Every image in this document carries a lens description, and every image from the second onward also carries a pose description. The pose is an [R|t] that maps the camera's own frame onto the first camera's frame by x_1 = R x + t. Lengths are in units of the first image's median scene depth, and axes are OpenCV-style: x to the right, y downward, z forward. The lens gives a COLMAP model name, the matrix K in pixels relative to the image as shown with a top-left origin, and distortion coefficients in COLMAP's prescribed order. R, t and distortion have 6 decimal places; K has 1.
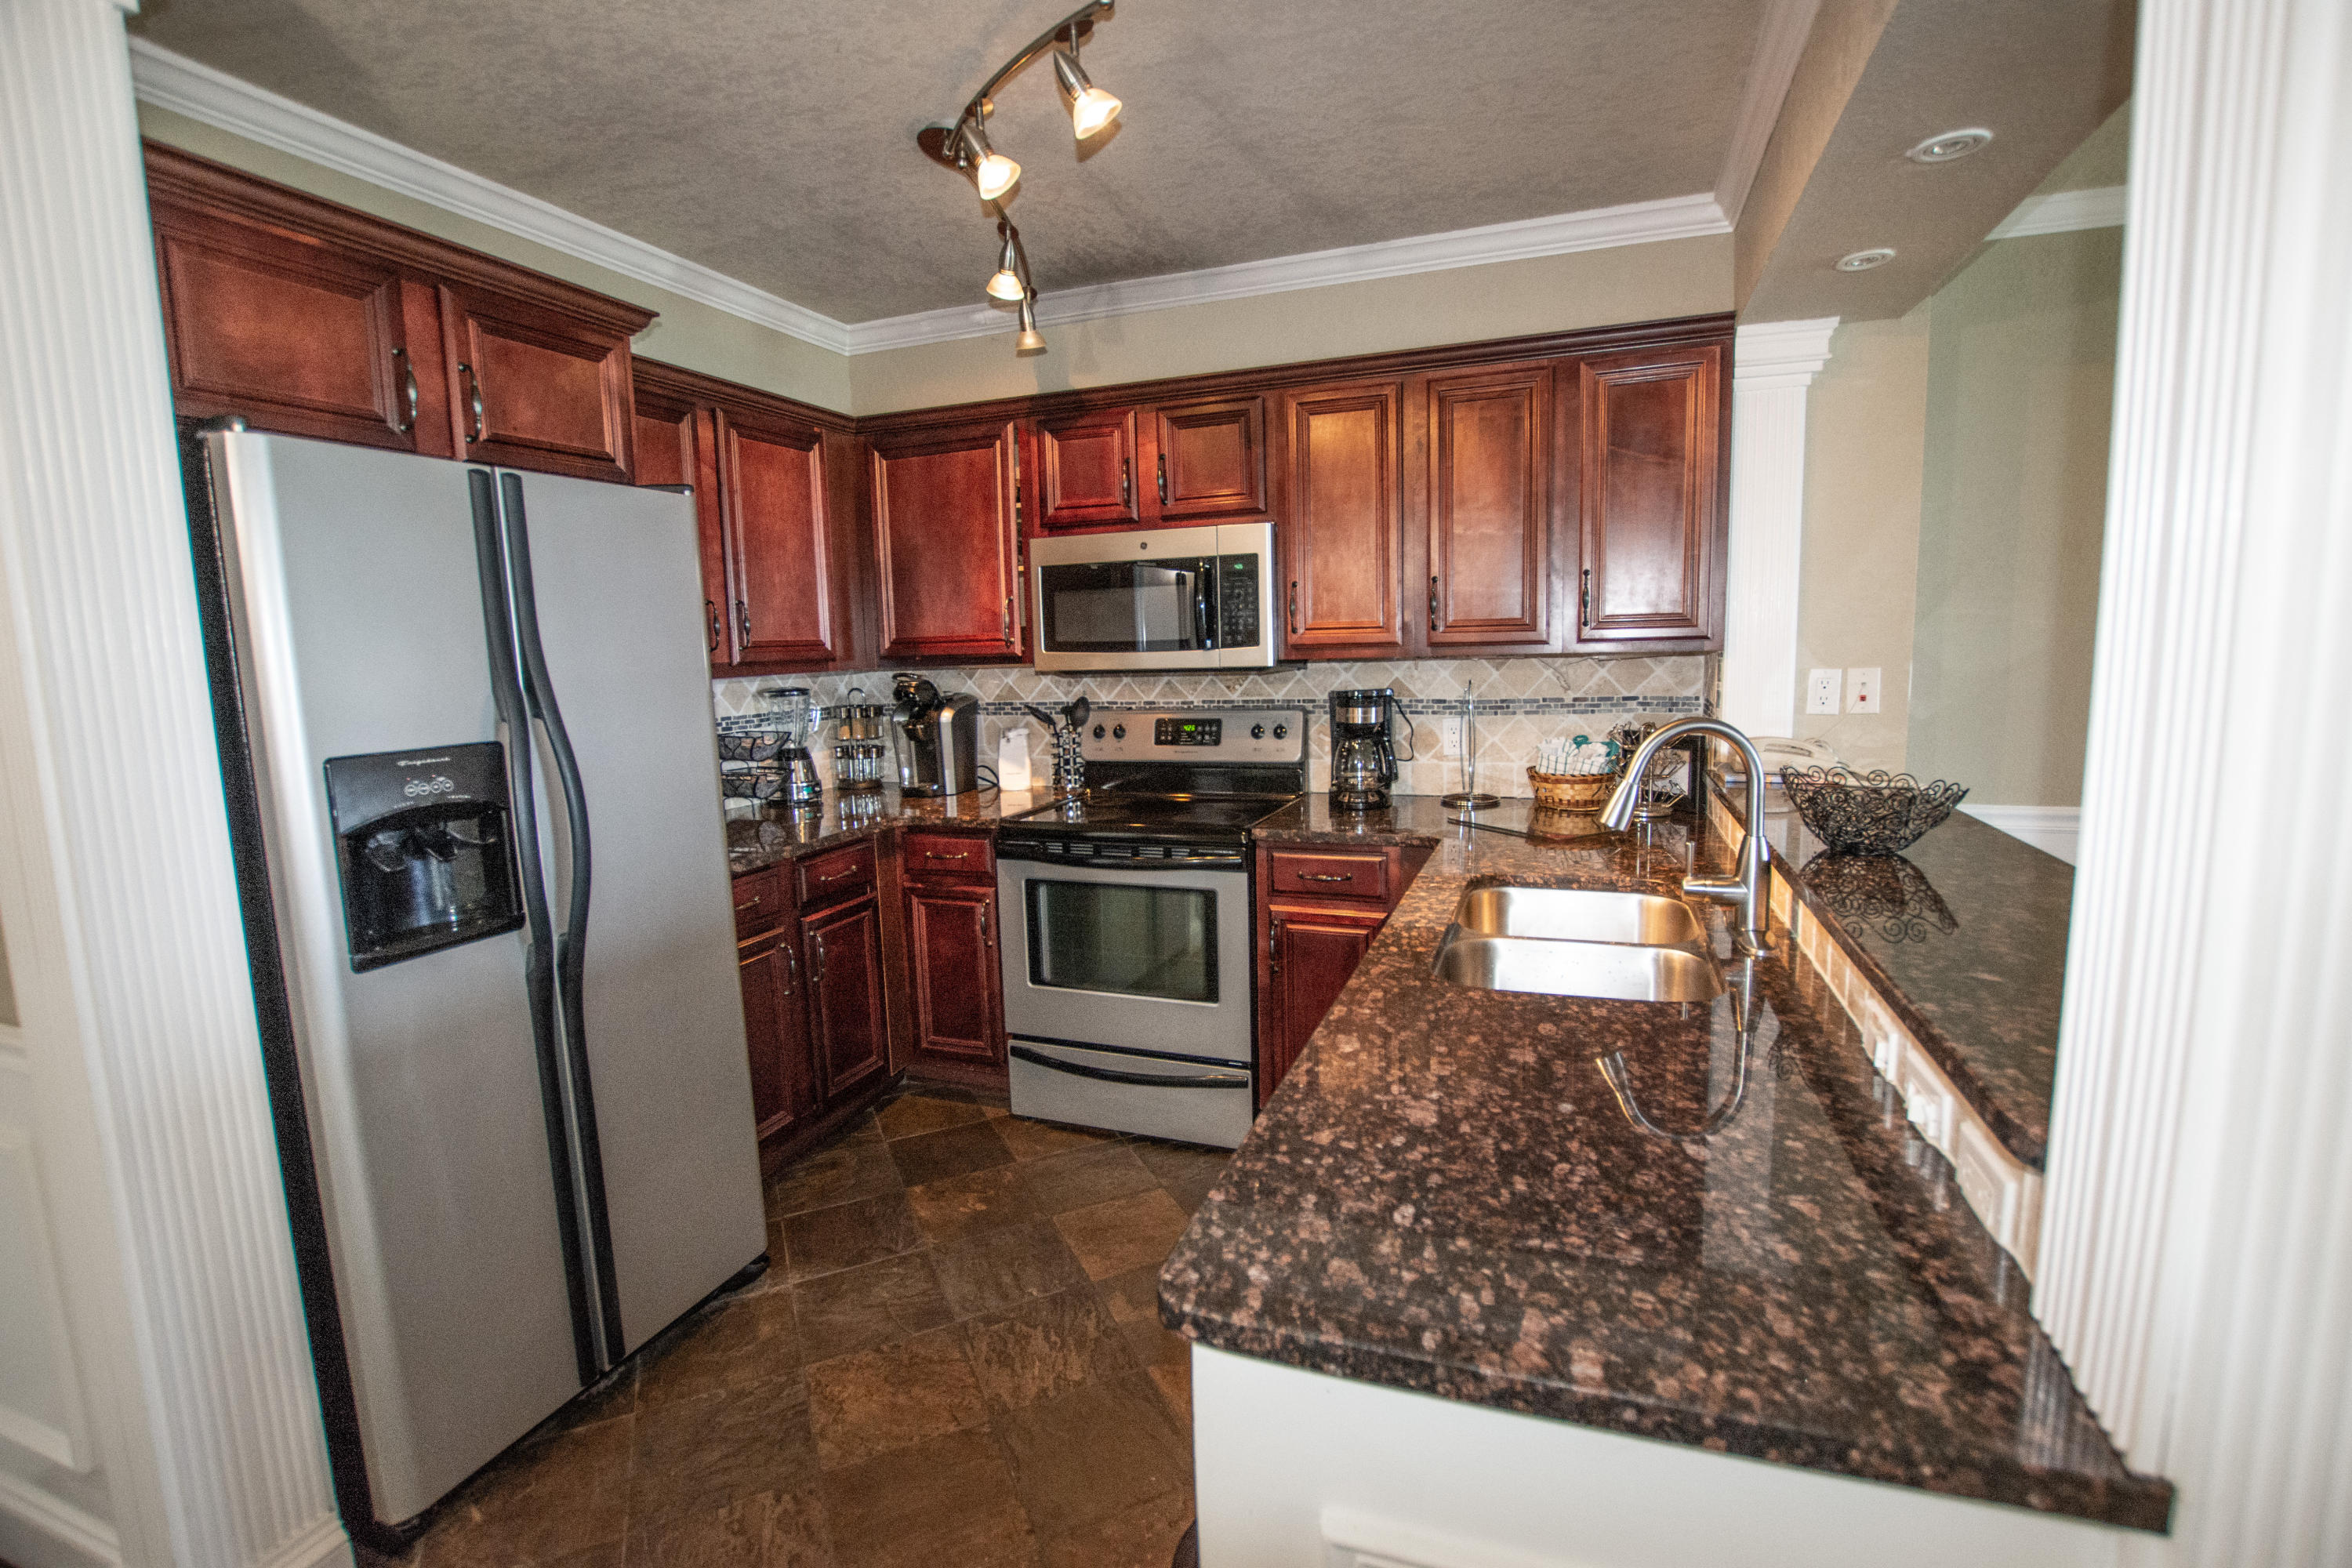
lens RADIAL K [[1034.5, 0, 1189.0], [0, 1034.5, 781.0], [0, 0, 1]] dist [-0.032831, 0.000019]
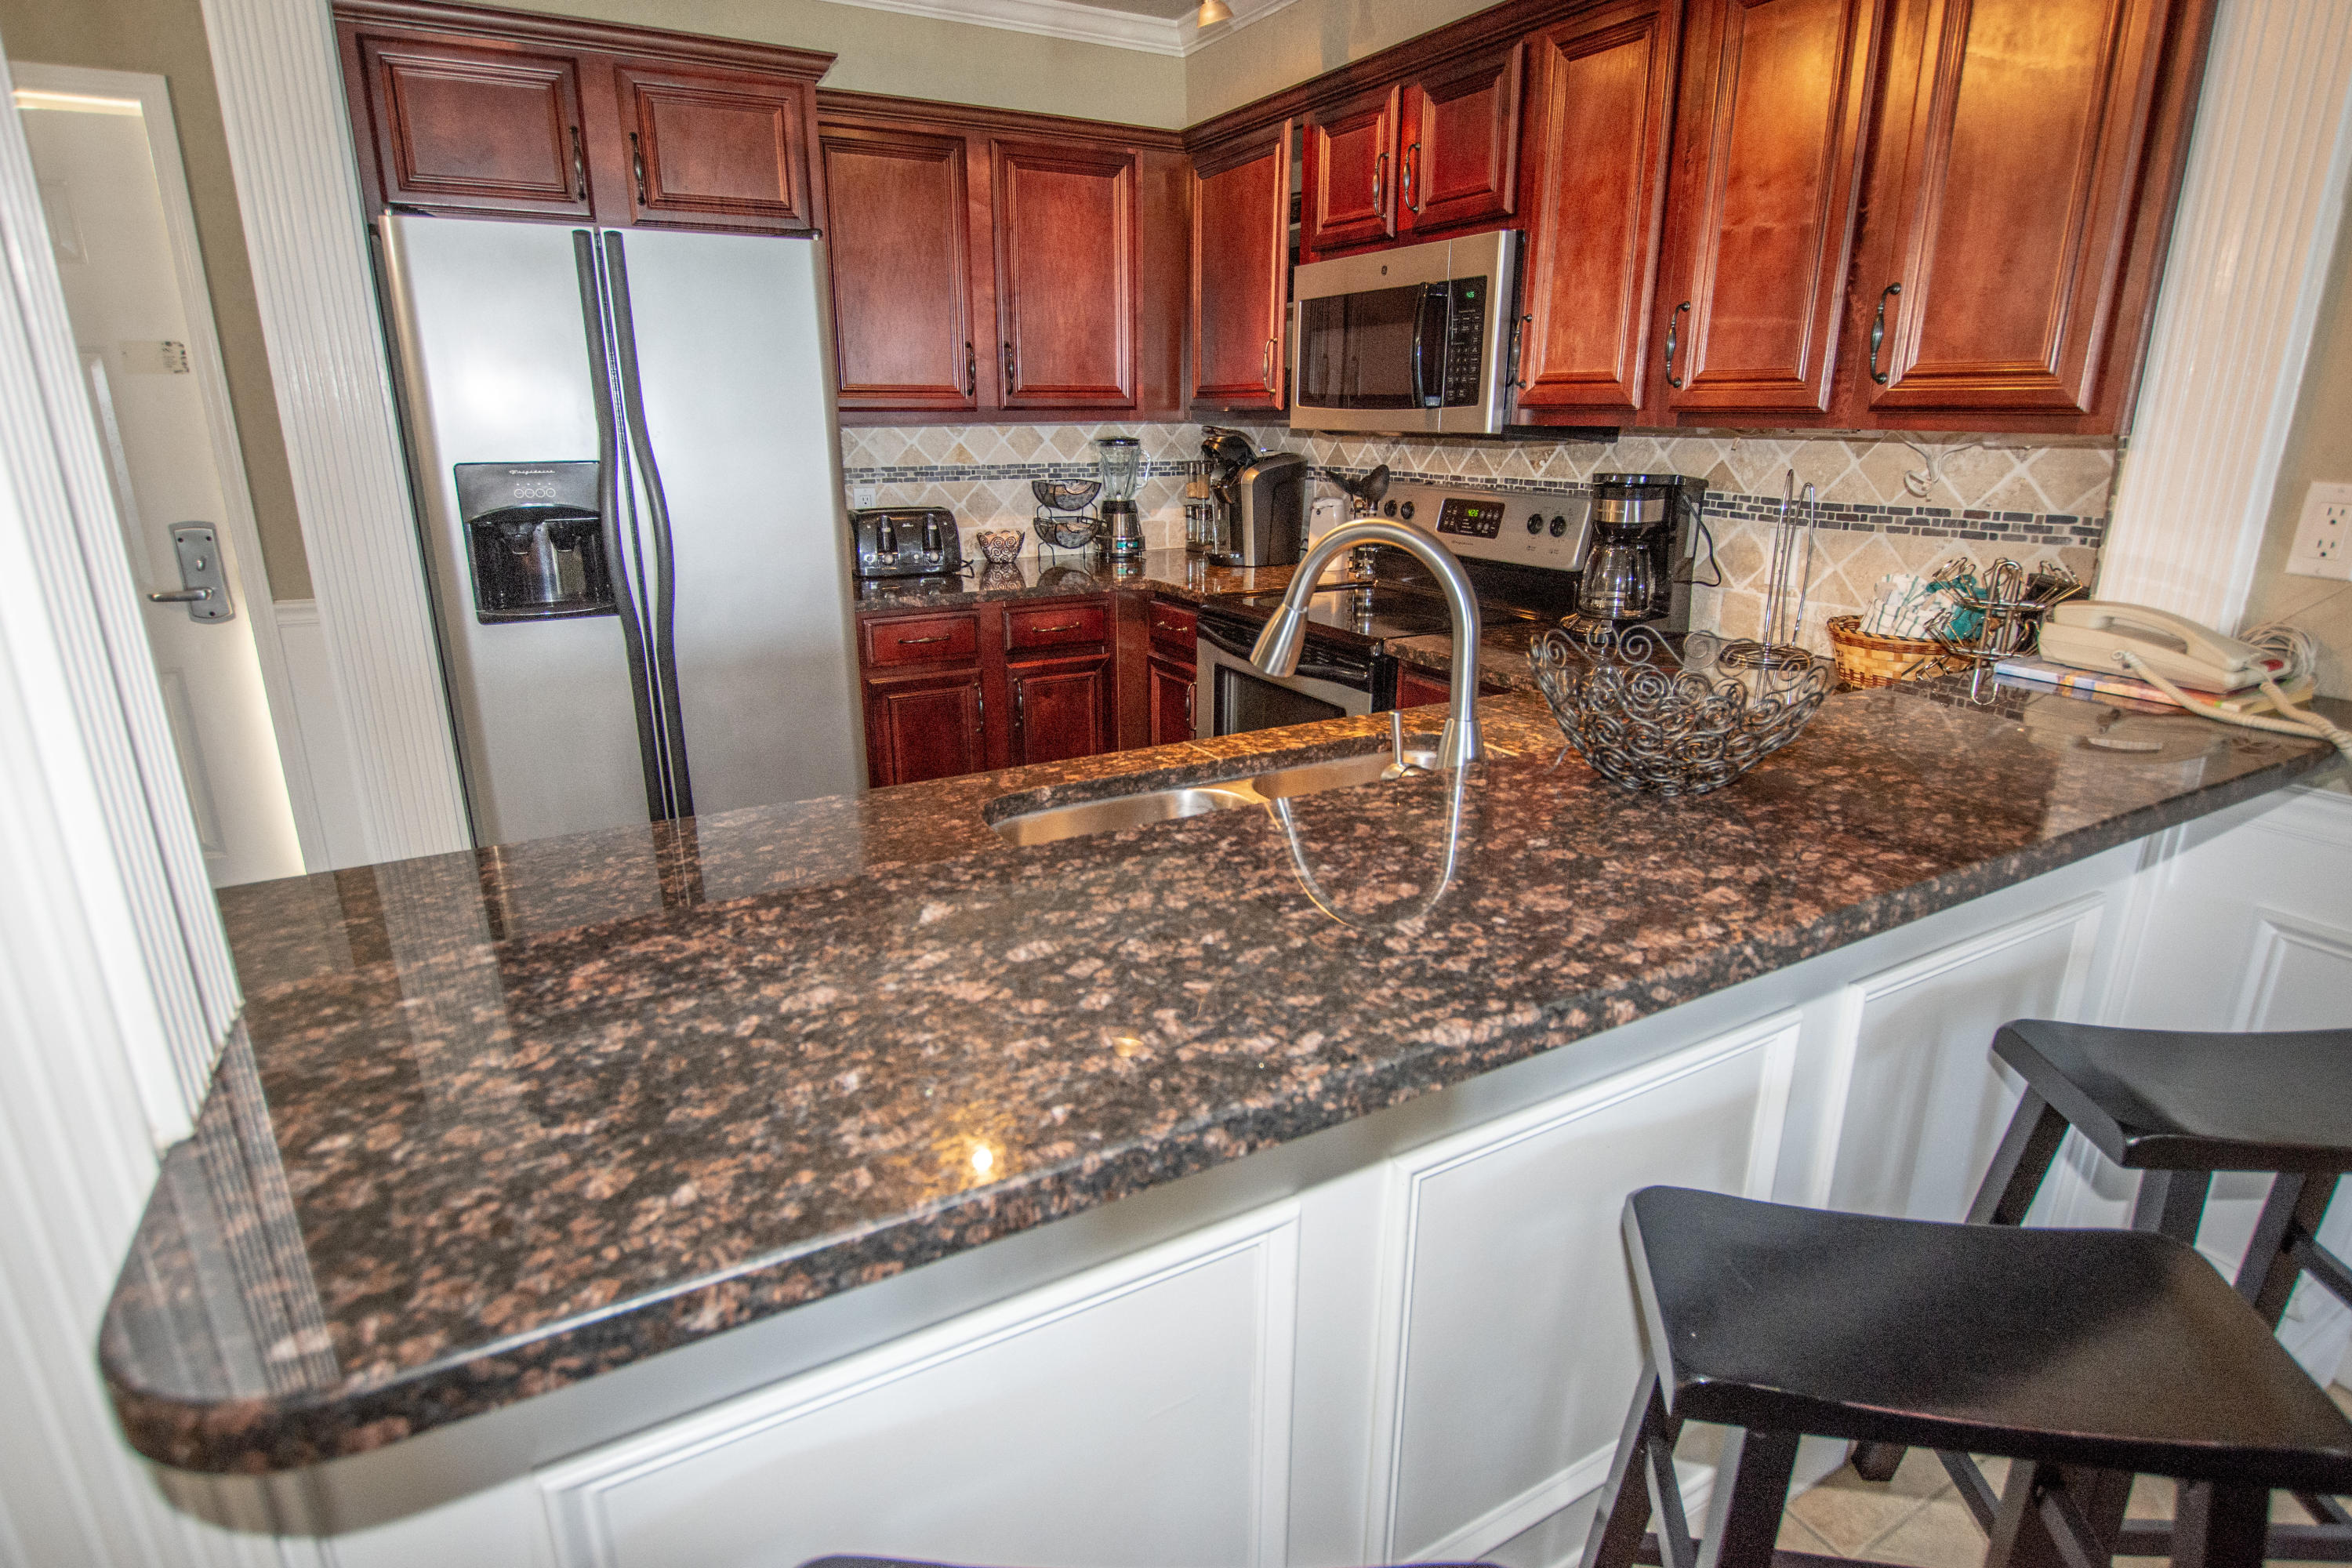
lens RADIAL K [[1178.1, 0, 1195.9], [0, 1178.1, 775.3], [0, 0, 1]] dist [-0.025985, -0.000098]
pose [[0.768942, 0.215116, -0.602041, 0.452680], [-0.107225, 0.971747, 0.210265, -0.024403], [0.630262, -0.097127, 0.770283, 0.175911]]
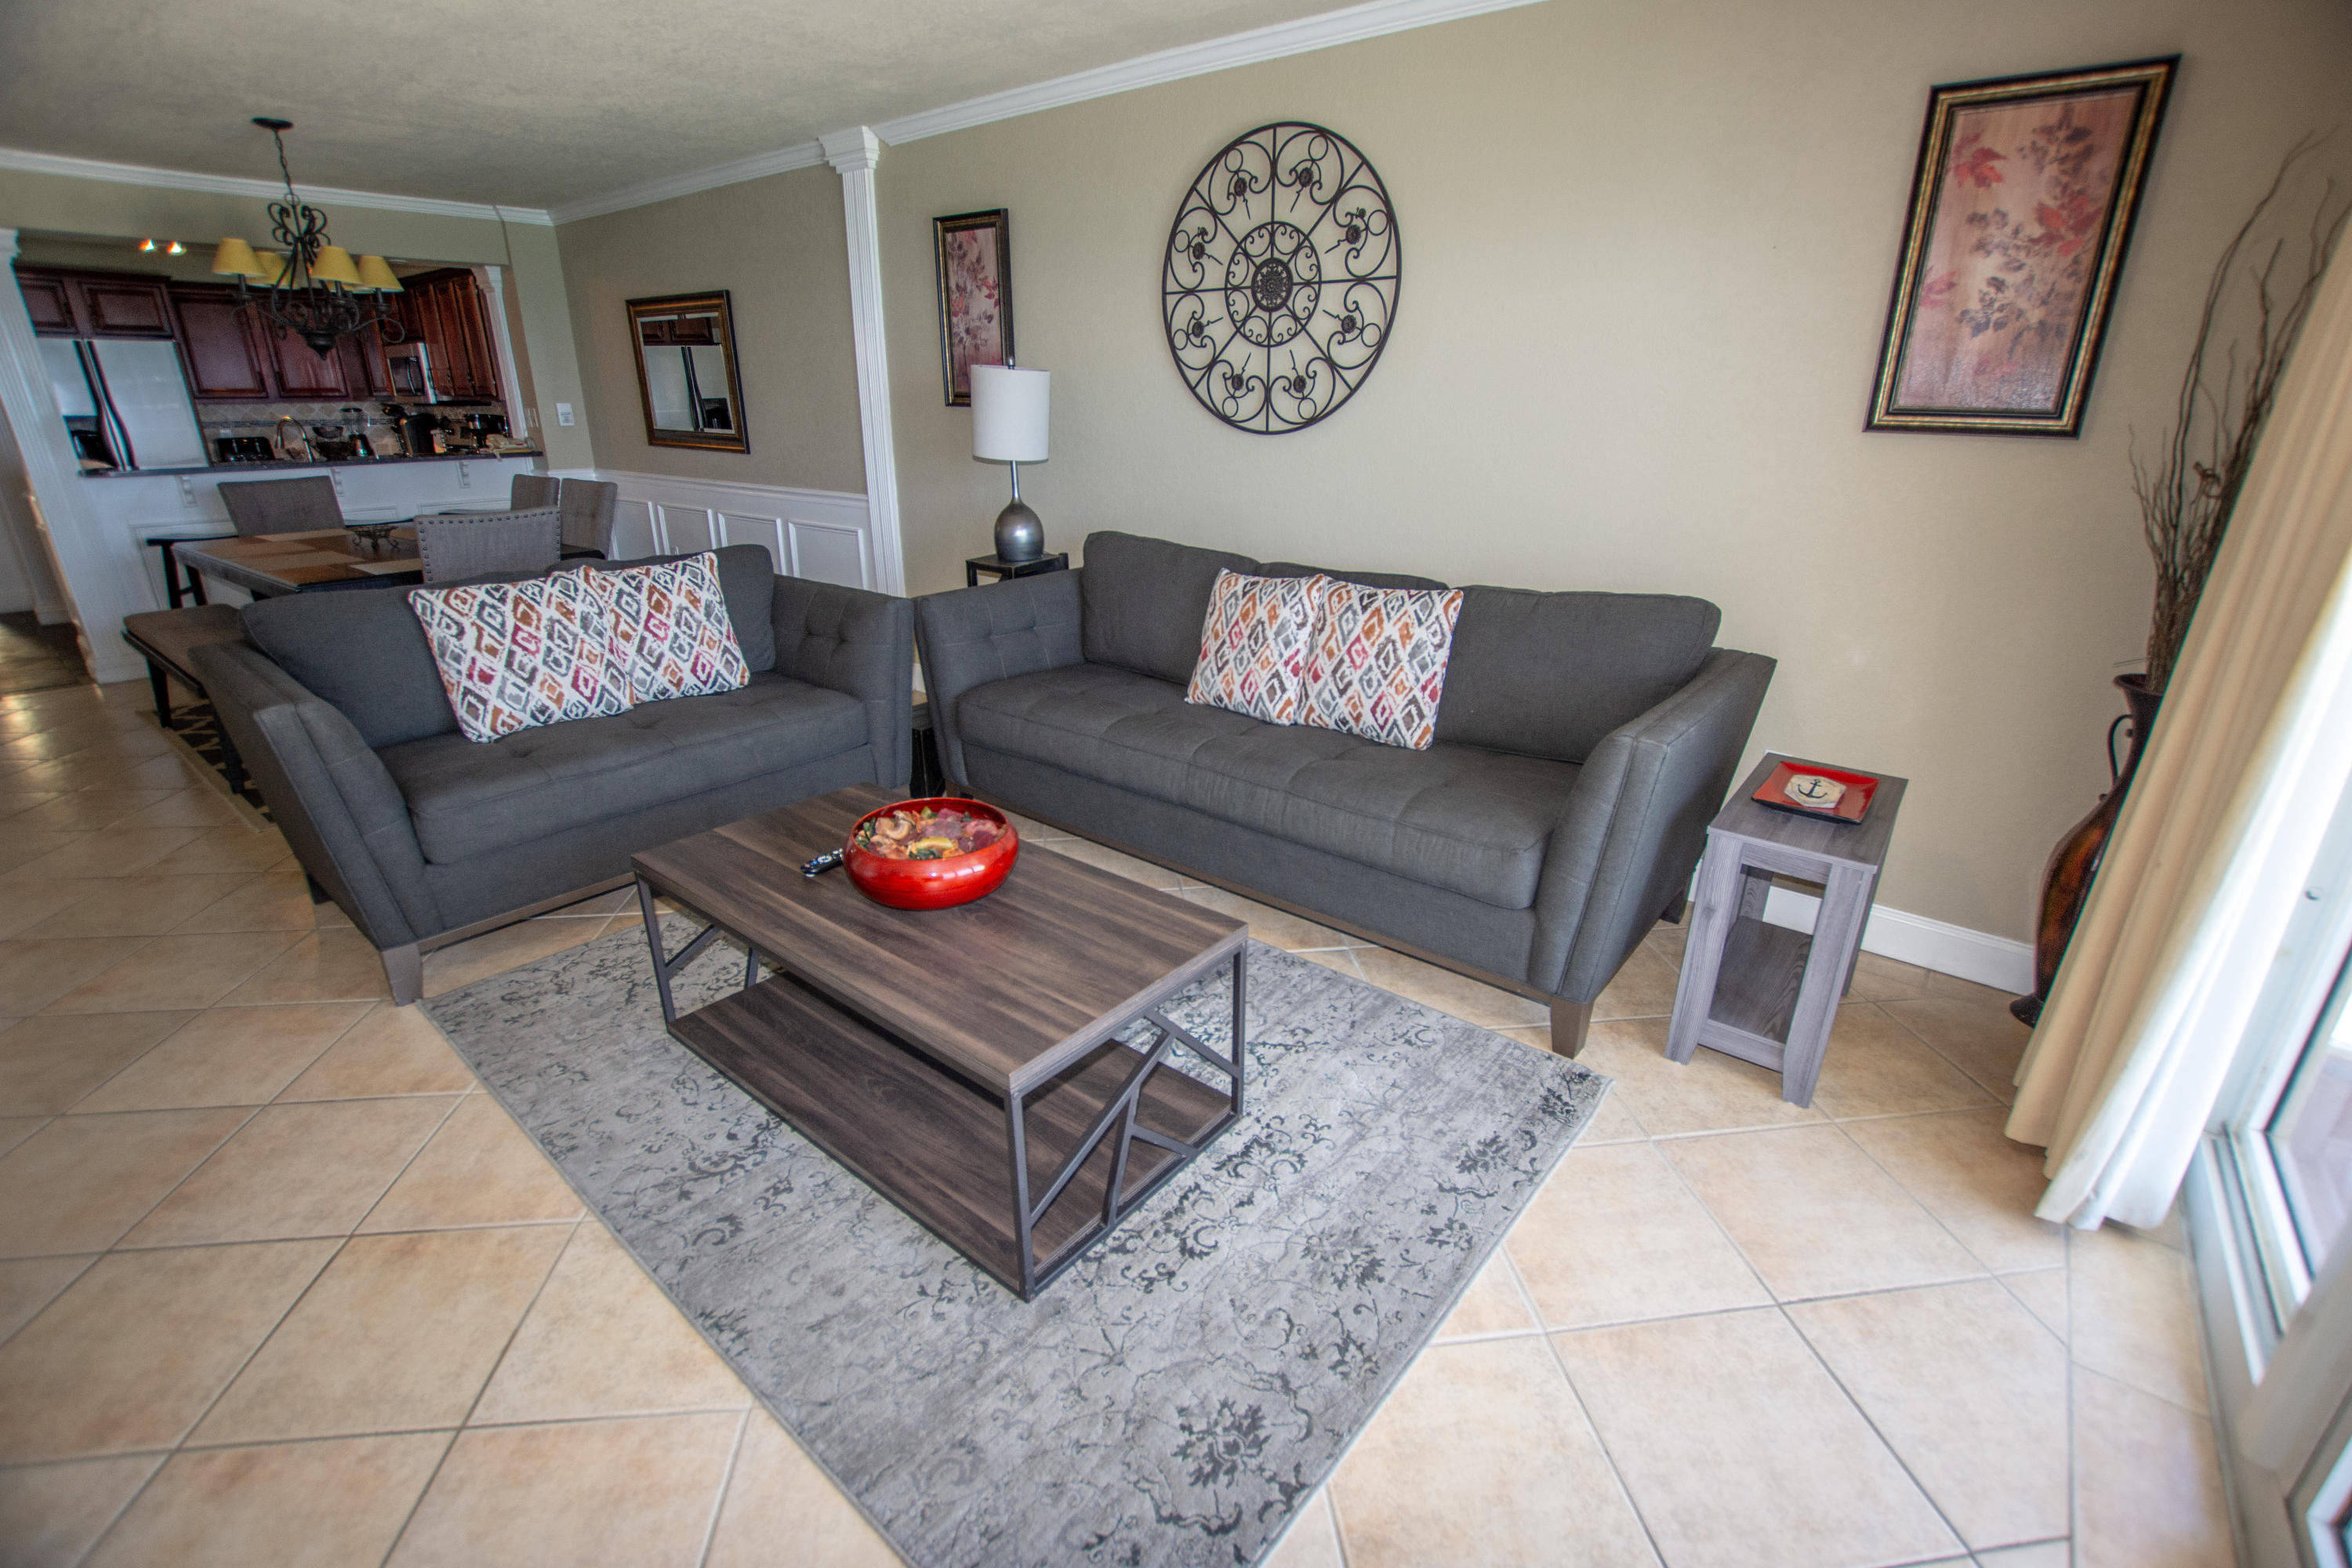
lens RADIAL K [[1034.3, 0, 1189.7], [0, 1034.3, 775.6], [0, 0, 1]] dist [-0.035490, 0.007815]
pose [[0.952784, 0.136846, -0.271066, 2.493234], [-0.073809, 0.970291, 0.230408, 0.060738], [0.294543, -0.199522, 0.934578, -0.891400]]
